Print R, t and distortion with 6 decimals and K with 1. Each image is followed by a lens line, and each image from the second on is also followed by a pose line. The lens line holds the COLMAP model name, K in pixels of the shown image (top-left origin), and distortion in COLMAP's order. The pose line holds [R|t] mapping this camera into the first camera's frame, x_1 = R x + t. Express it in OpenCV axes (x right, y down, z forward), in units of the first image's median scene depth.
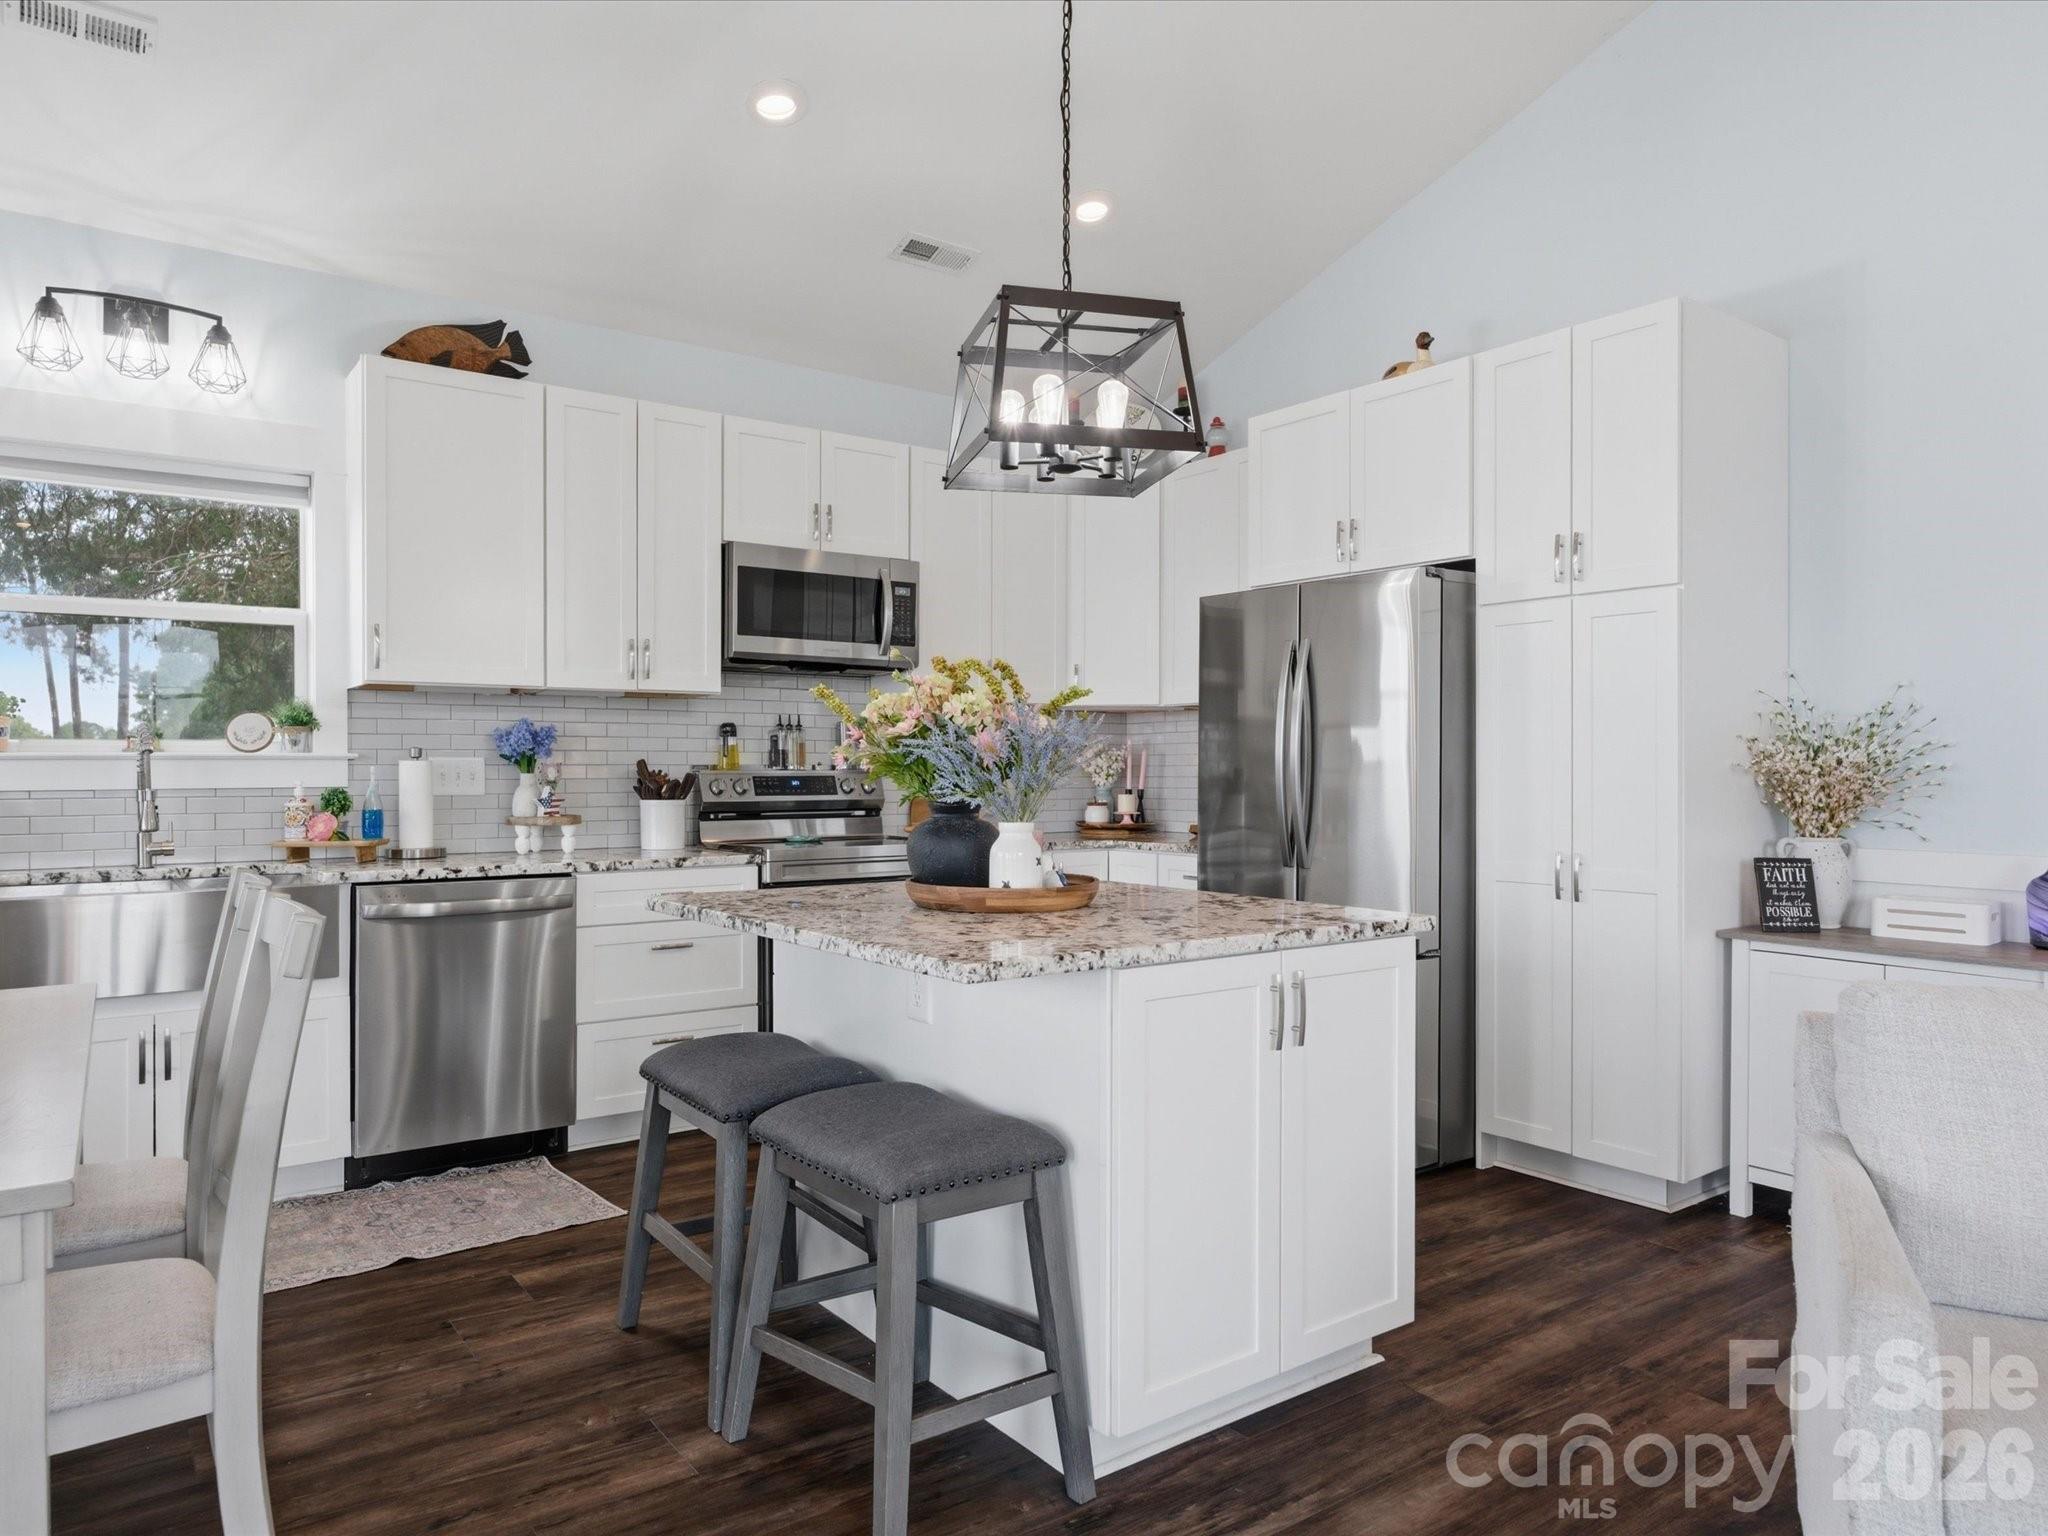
lens RADIAL K [[1378.1, 0, 1024.0], [0, 1378.1, 768.0], [0, 0, 1]] dist [0.000243, 0.001733]
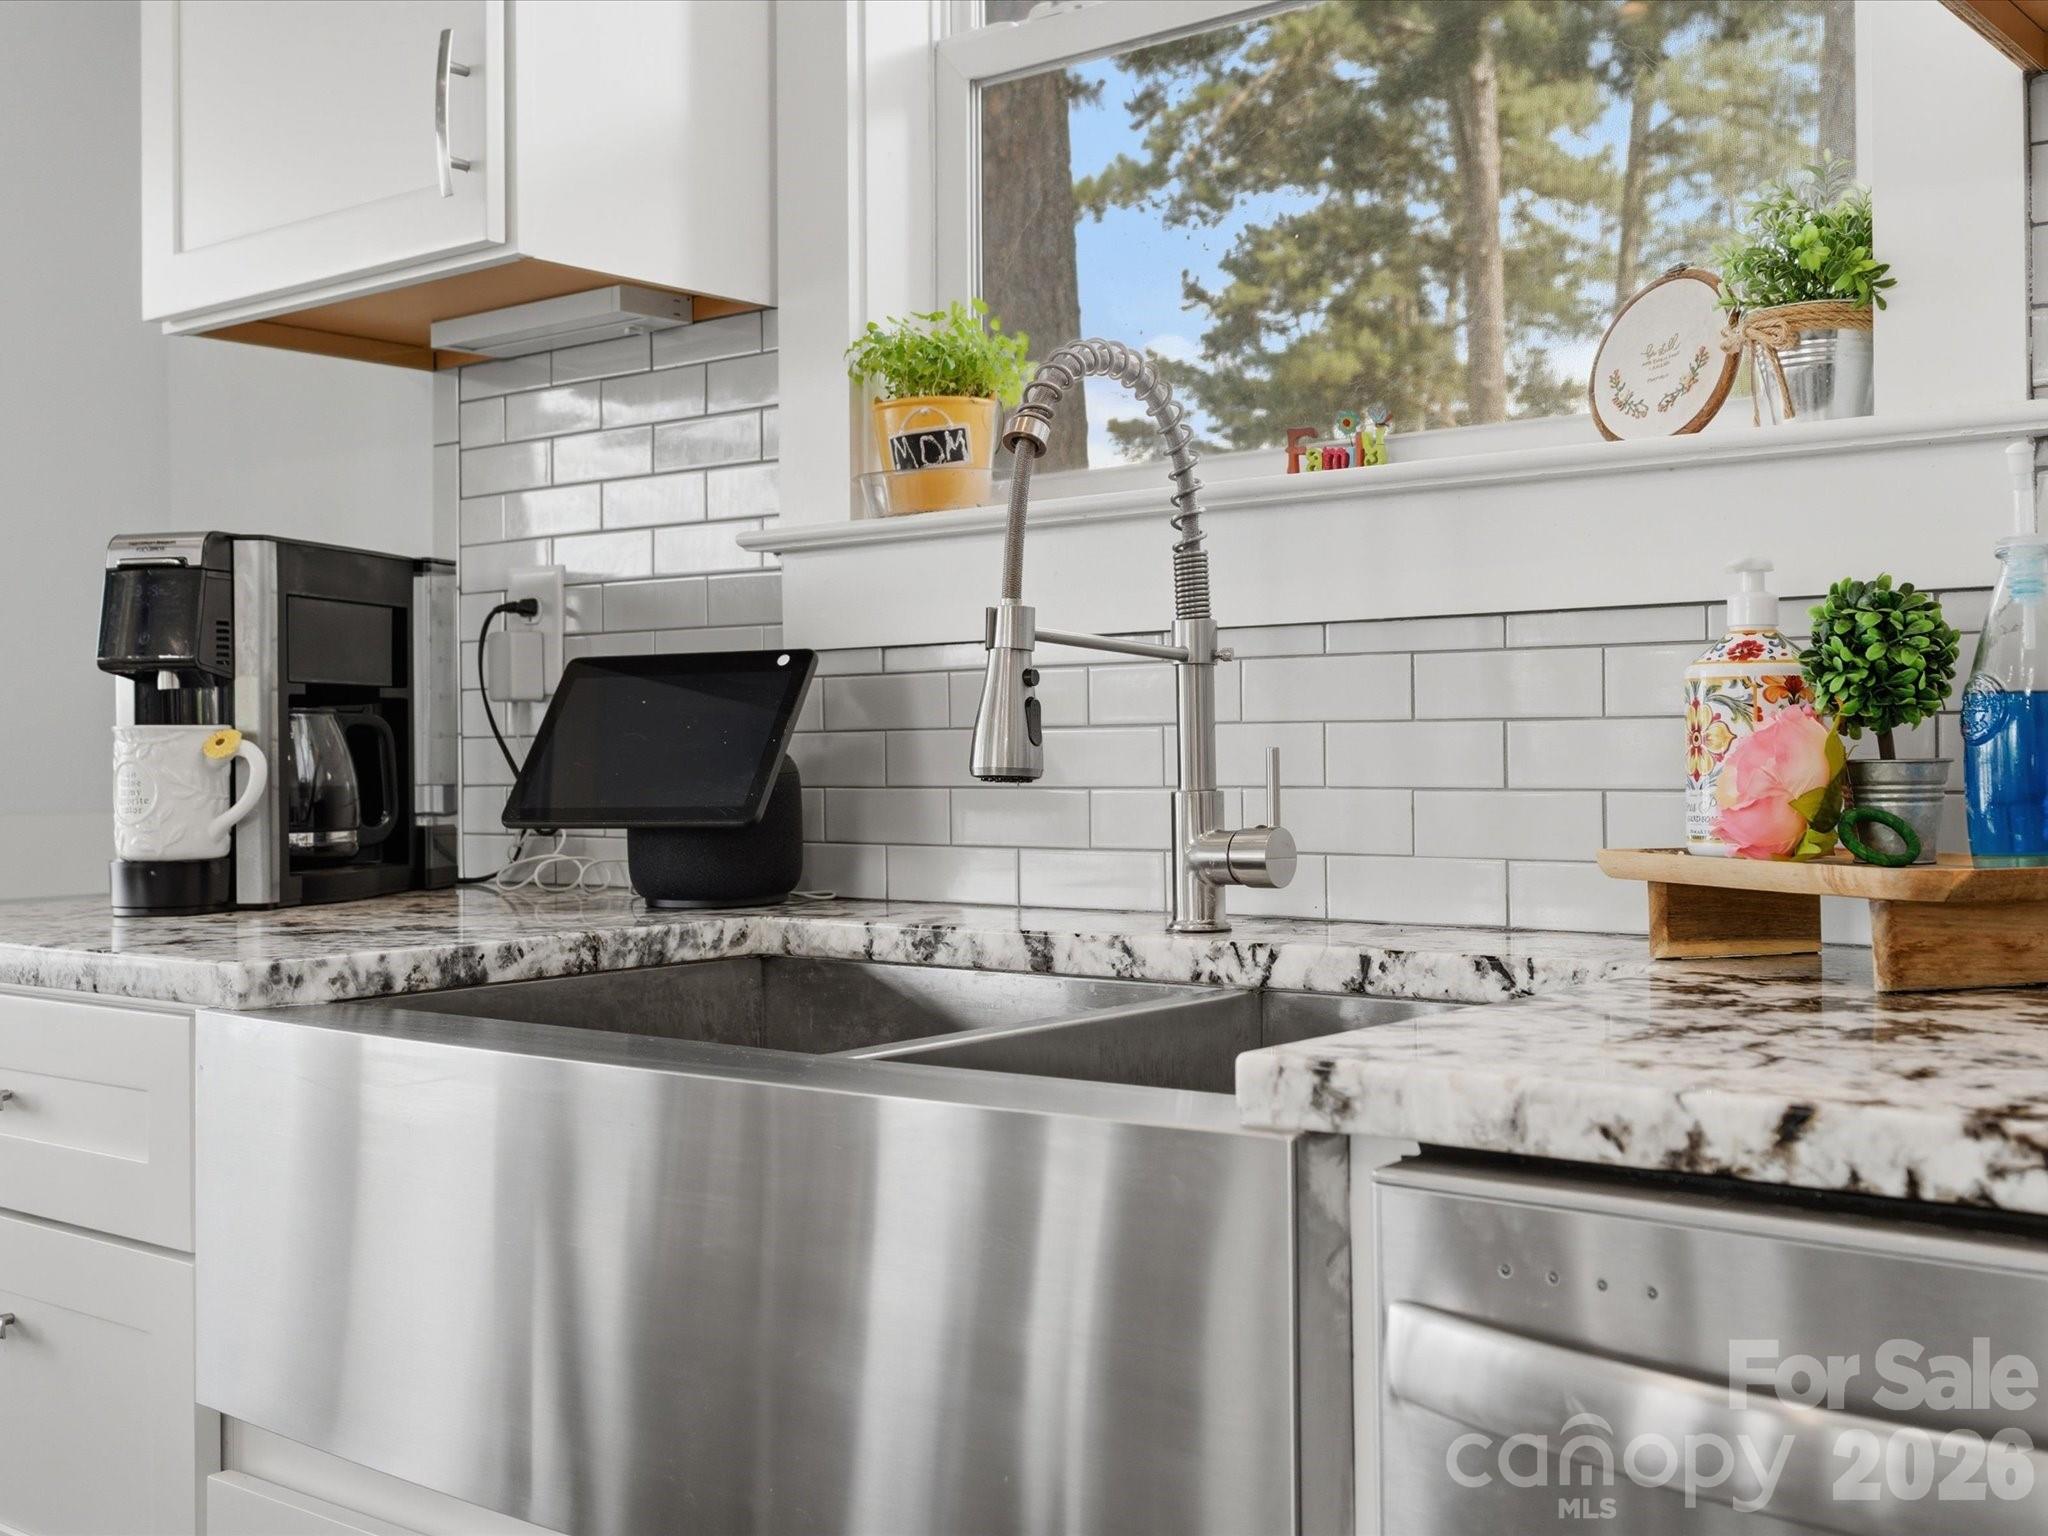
lens RADIAL K [[2265.3, 0, 1024.0], [0, 2265.3, 768.0], [0, 0, 1]] dist [0.003859, 0.003055]
pose [[0.265313, 0.008733, -0.964123, -0.245040], [0.003644, 0.999943, 0.010060, 0.038454], [0.964155, -0.006182, 0.265266, 0.847298]]
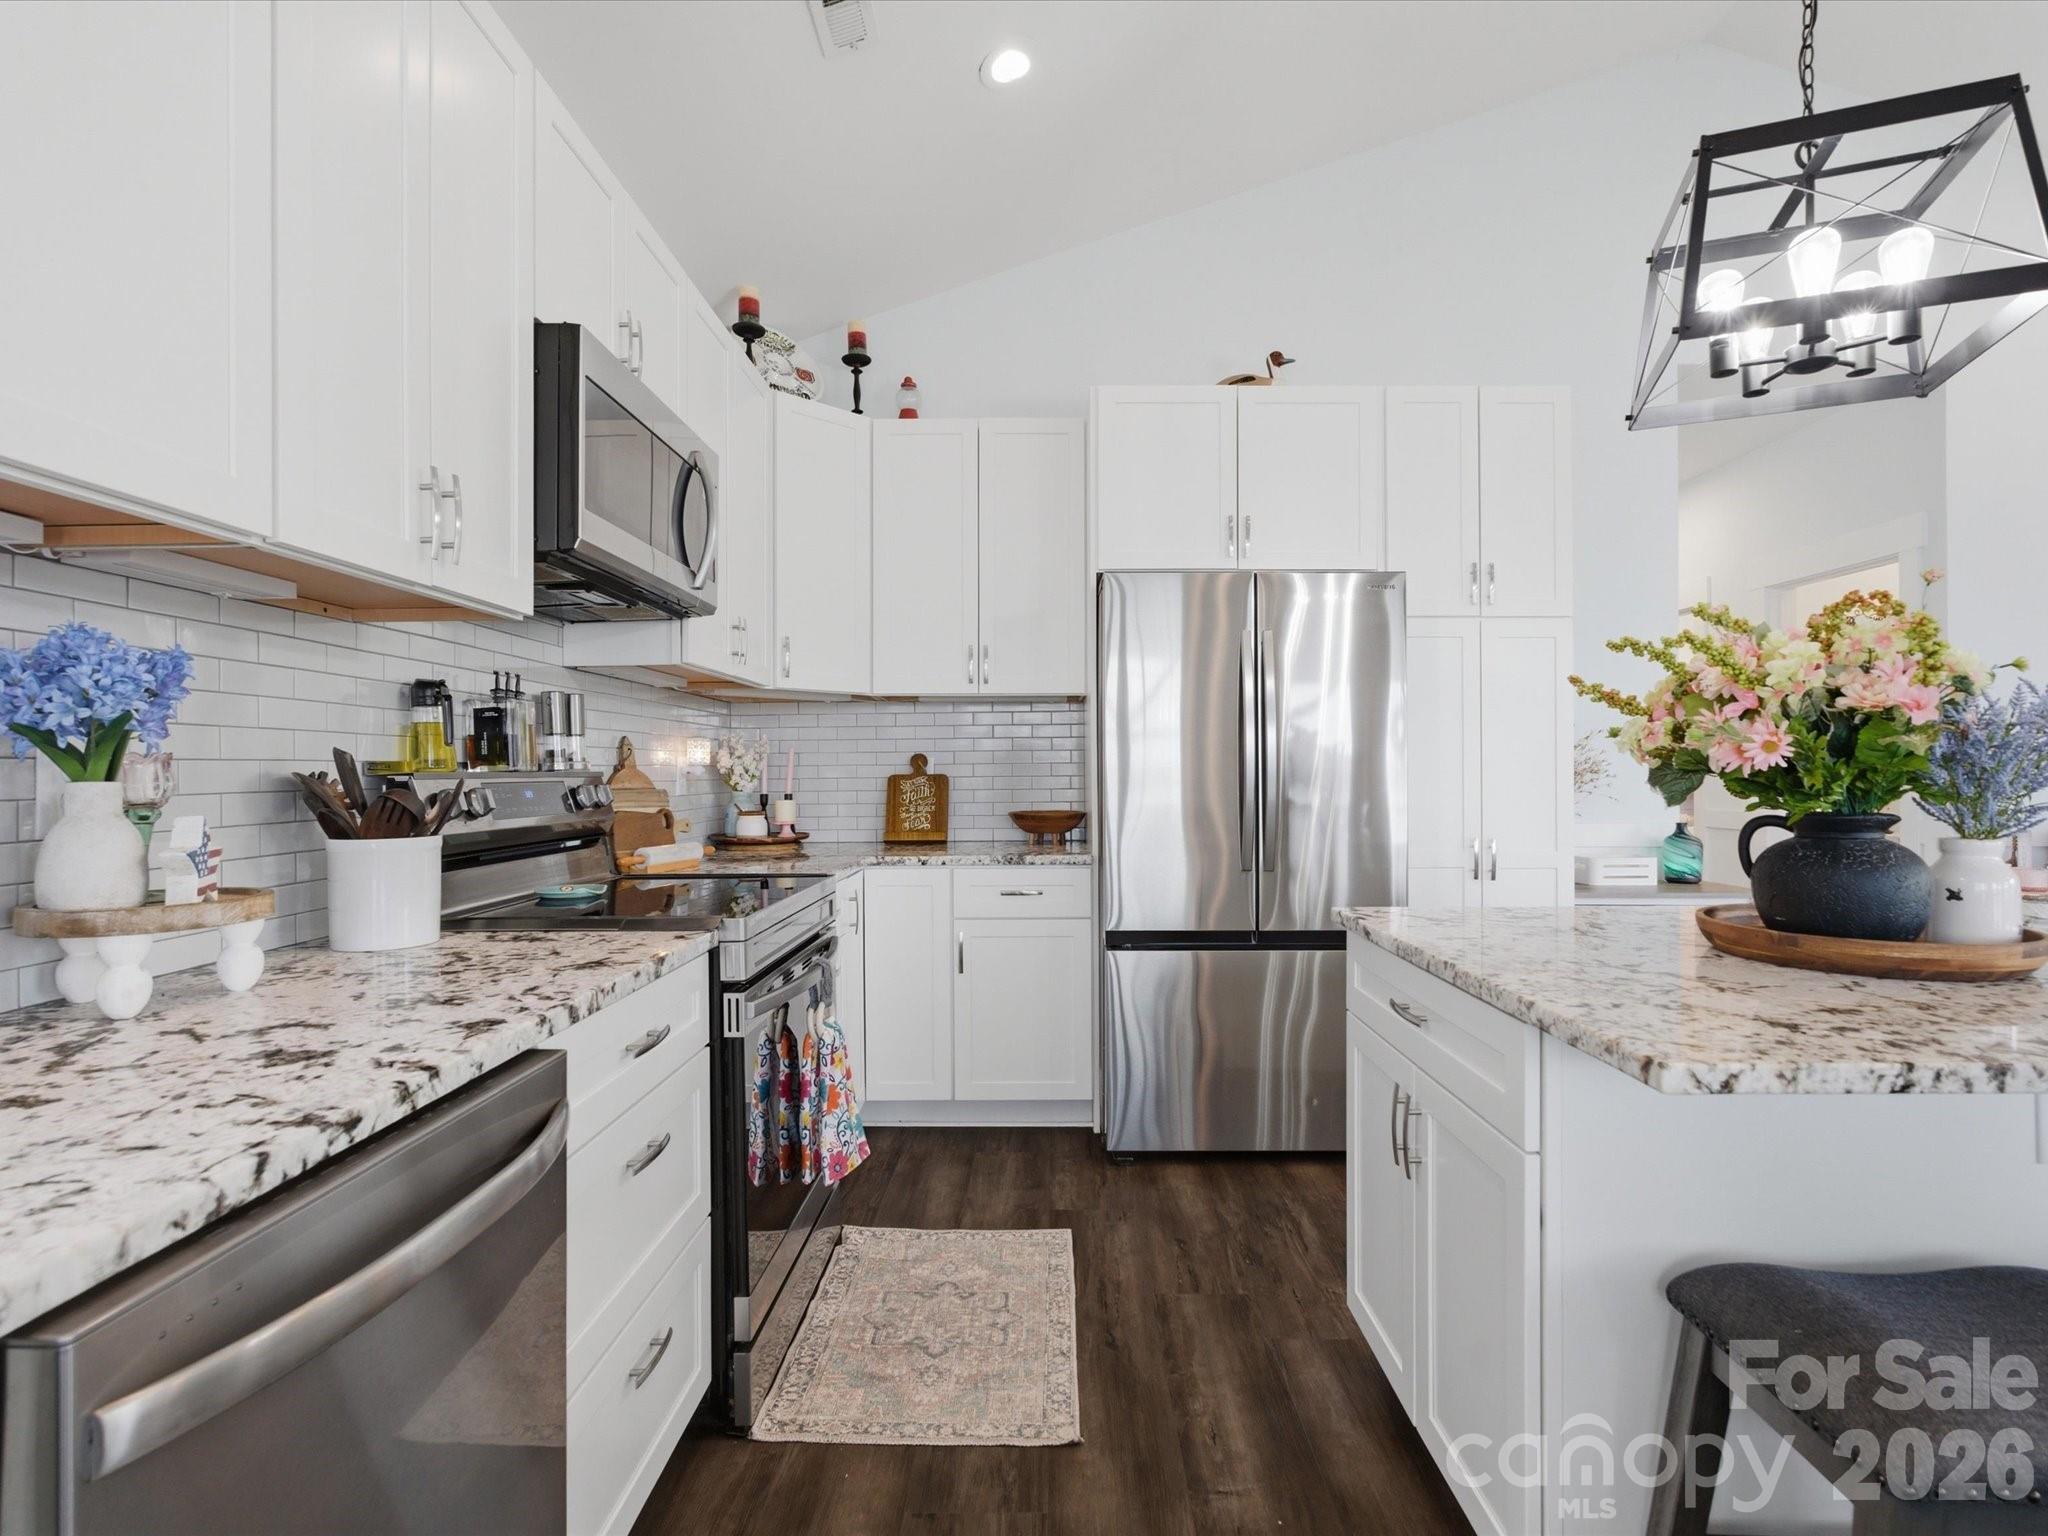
lens RADIAL K [[1040.8, 0, 1034.6], [0, 1040.8, 762.0], [0, 0, 1]] dist [0.001564, 0.000473]
pose [[0.588411, 0.003674, 0.808554, -0.495151], [0.002317, 0.999978, -0.006230, 0.000745], [-0.808559, 0.005539, 0.588389, 0.741781]]
